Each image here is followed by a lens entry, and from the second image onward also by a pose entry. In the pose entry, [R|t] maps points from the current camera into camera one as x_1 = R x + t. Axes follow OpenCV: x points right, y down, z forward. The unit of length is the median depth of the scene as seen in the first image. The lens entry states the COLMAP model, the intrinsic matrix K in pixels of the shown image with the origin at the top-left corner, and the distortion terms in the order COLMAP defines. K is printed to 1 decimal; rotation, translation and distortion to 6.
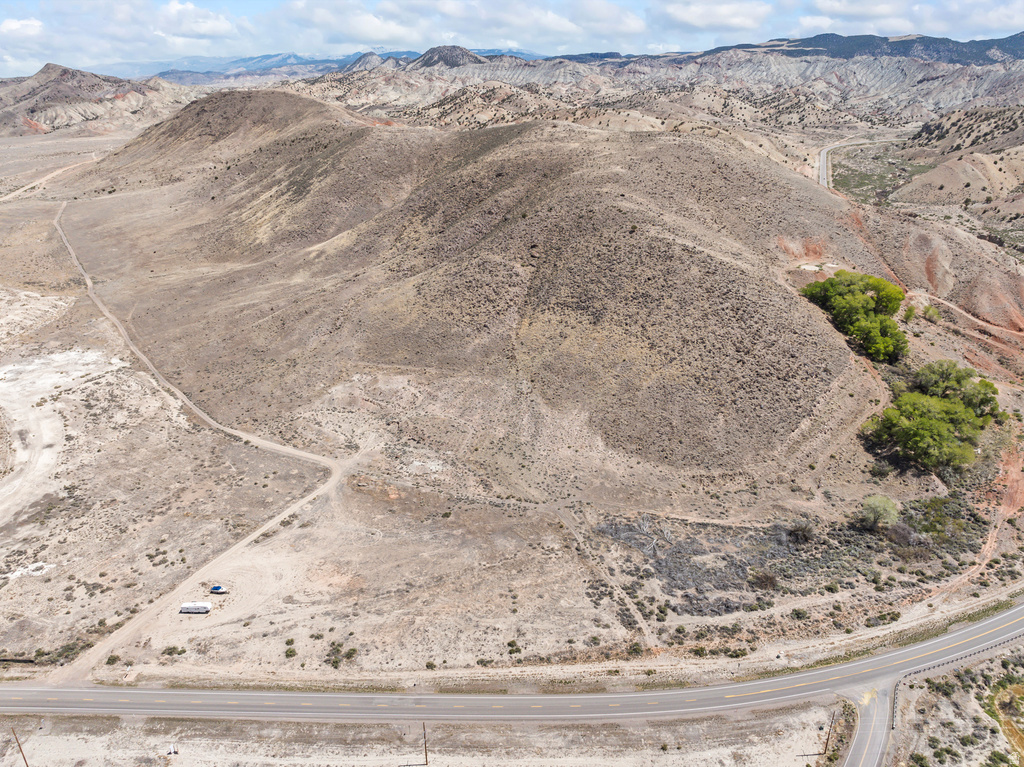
lens RADIAL K [[721.1, 0, 516.1], [0, 721.1, 371.6], [0, 0, 1]] dist [-0.051225, 0.022574]
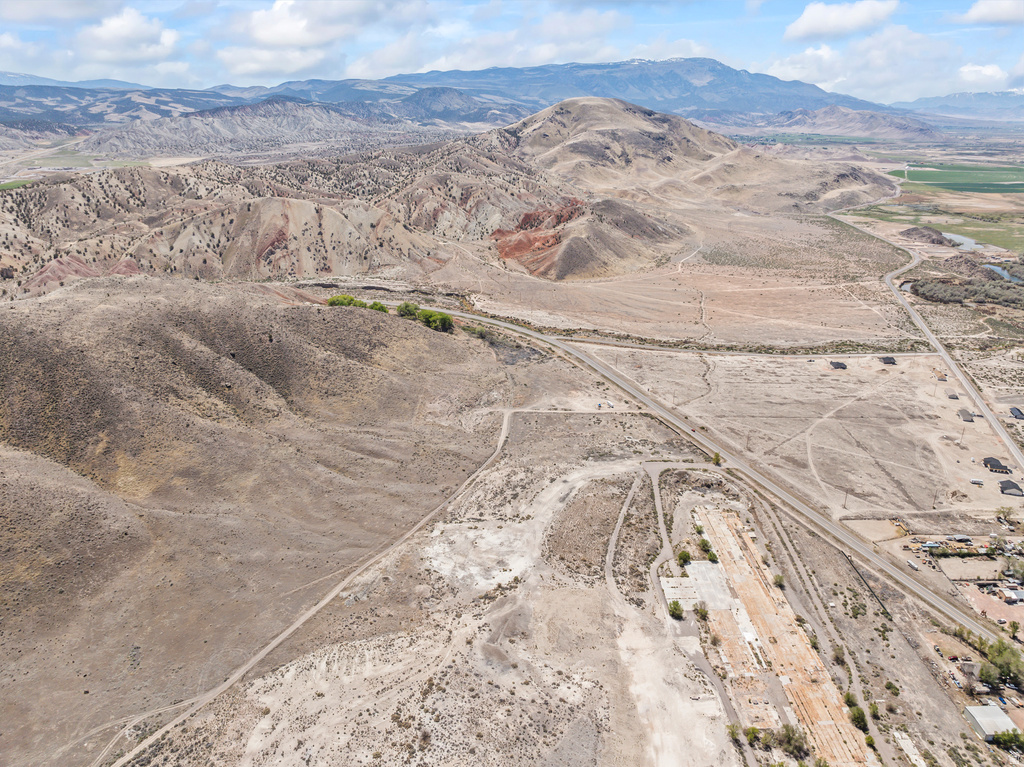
lens RADIAL K [[721.1, 0, 517.9], [0, 721.1, 383.0], [0, 0, 1]] dist [-0.051225, 0.022574]
pose [[-0.417165, -0.317454, 0.851585, -2.125099], [0.352952, 0.806874, 0.473686, -0.967363], [-0.837496, 0.498173, -0.224554, 1.486035]]
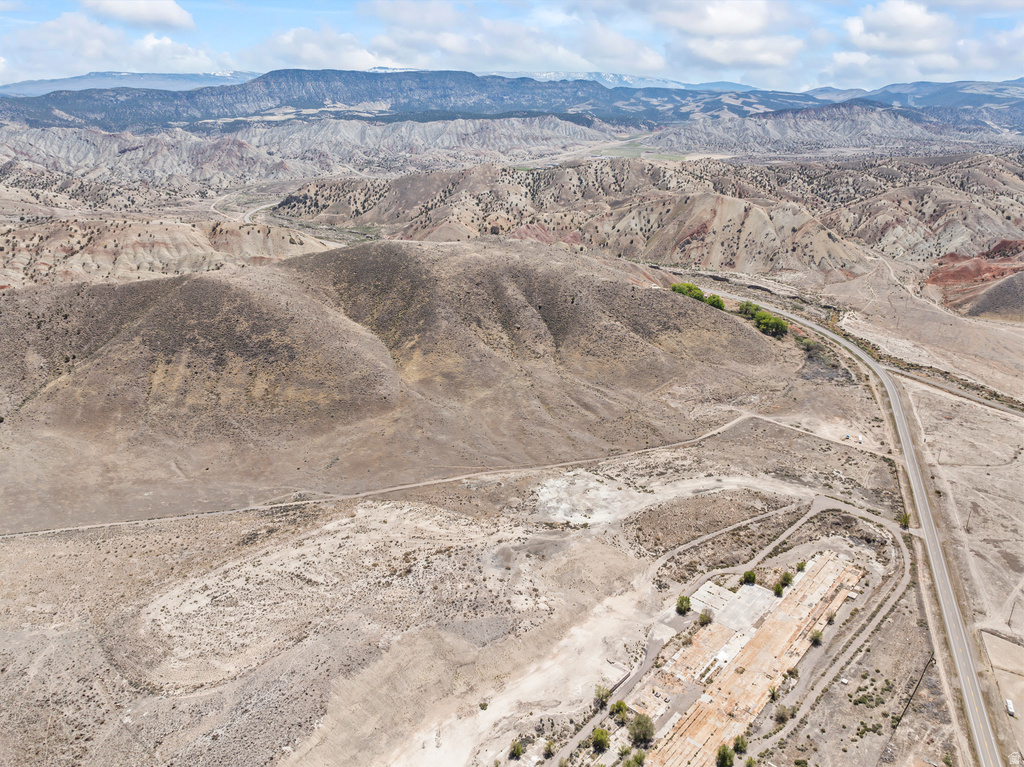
lens RADIAL K [[721.1, 0, 514.1], [0, 721.1, 379.5], [0, 0, 1]] dist [-0.051225, 0.022574]
pose [[0.327351, -0.324625, 0.887389, -2.427031], [0.360373, 0.911041, 0.200338, -0.665377], [-0.873483, 0.254210, 0.415216, 0.743835]]
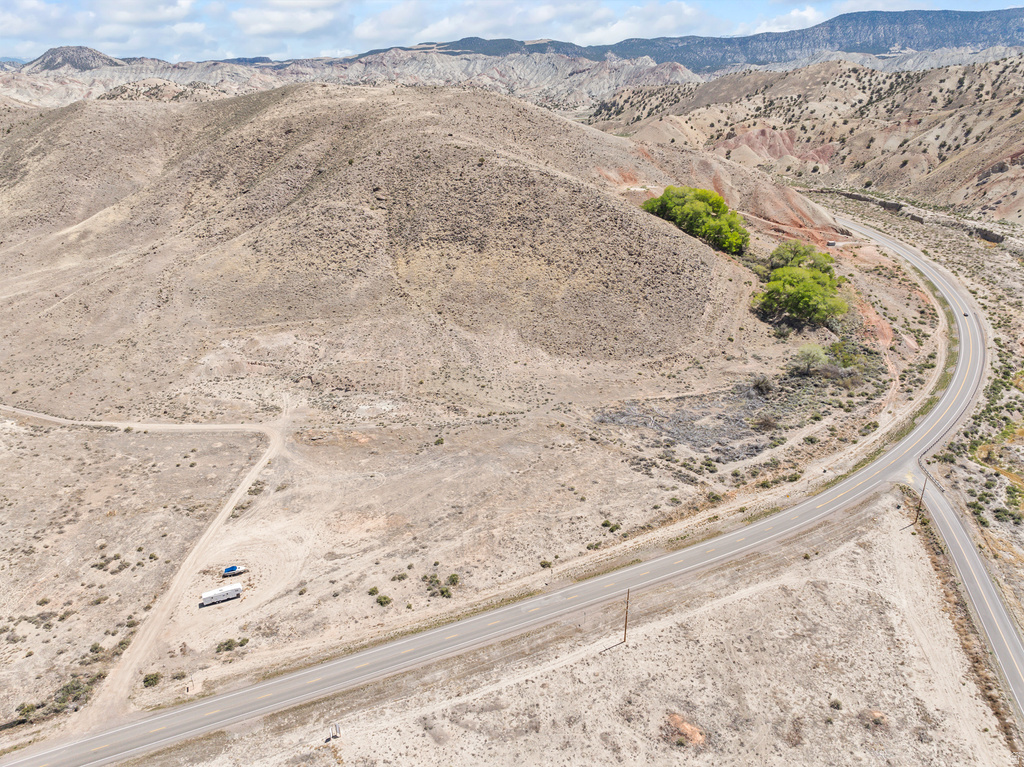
lens RADIAL K [[721.1, 0, 514.2], [0, 721.1, 374.1], [0, 0, 1]] dist [-0.051225, 0.022574]
pose [[0.900802, -0.162208, 0.402795, -0.336776], [0.165043, 0.985891, 0.027926, 0.097892], [-0.401642, 0.041322, 0.914864, 0.119687]]
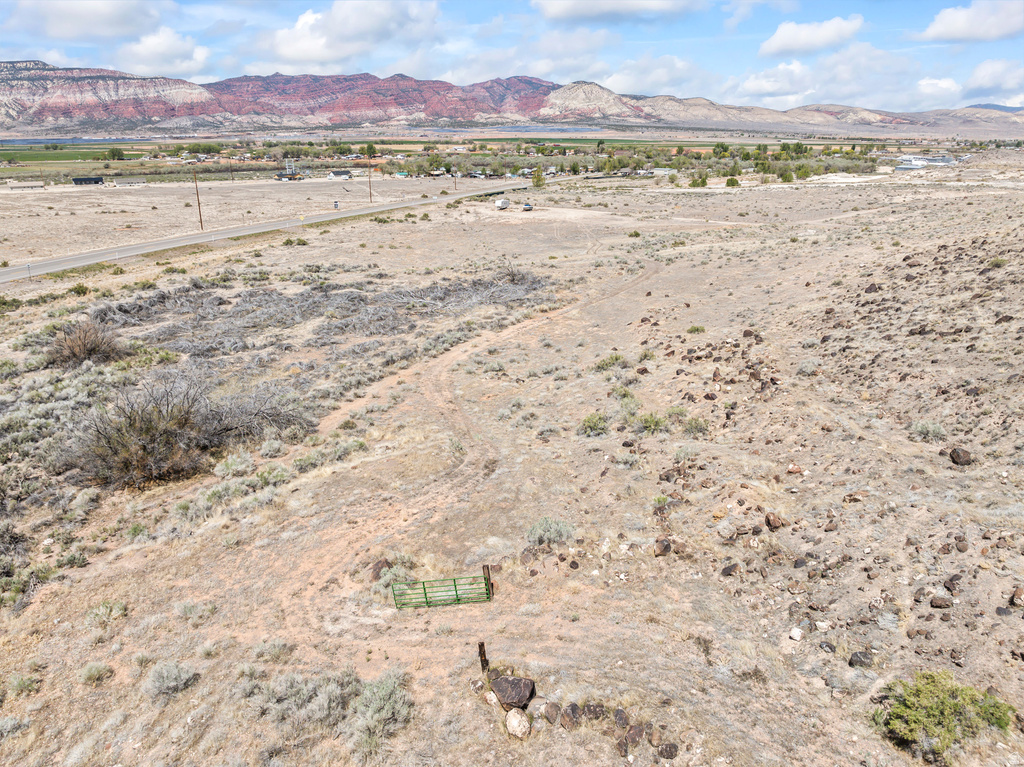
lens RADIAL K [[721.1, 0, 515.9], [0, 721.1, 384.5], [0, 0, 1]] dist [-0.051225, 0.022574]
pose [[-0.244646, 0.327005, -0.912807, 0.458278], [-0.366670, 0.840303, 0.399304, 0.097367], [0.897608, 0.432388, -0.085674, 0.942290]]
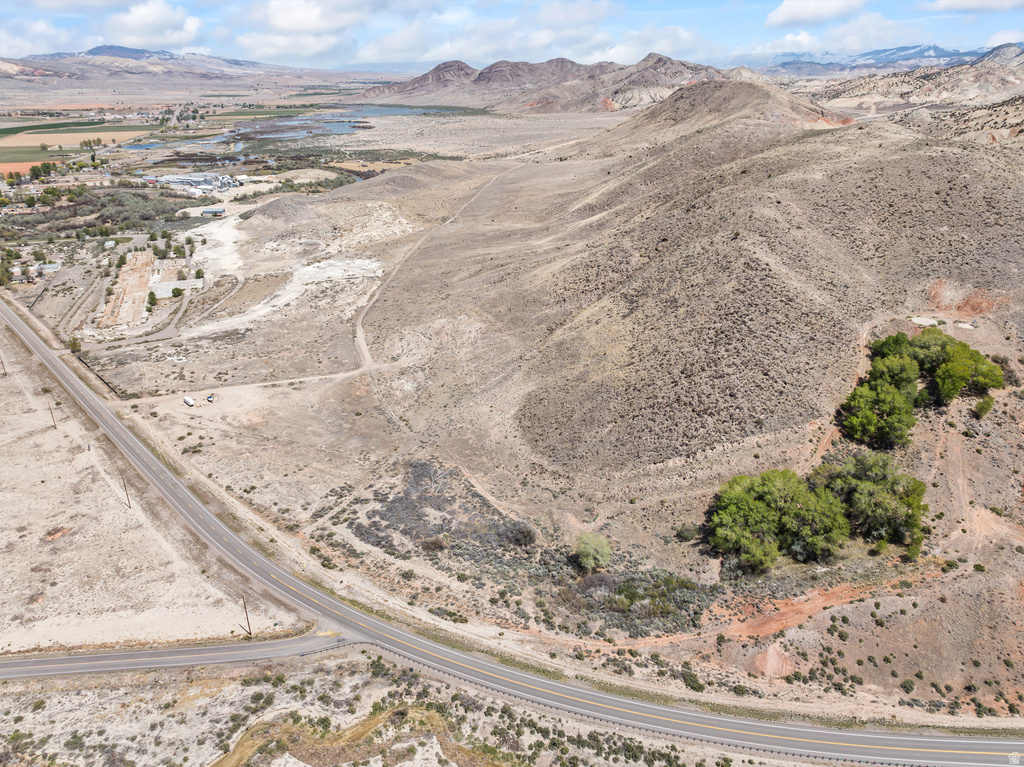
lens RADIAL K [[721.1, 0, 518.5], [0, 721.1, 374.1], [0, 0, 1]] dist [-0.051225, 0.022574]
pose [[0.714551, 0.279983, -0.641113, 0.831029], [-0.271068, 0.955639, 0.115223, -0.083551], [0.644933, 0.091452, 0.758747, 0.200044]]
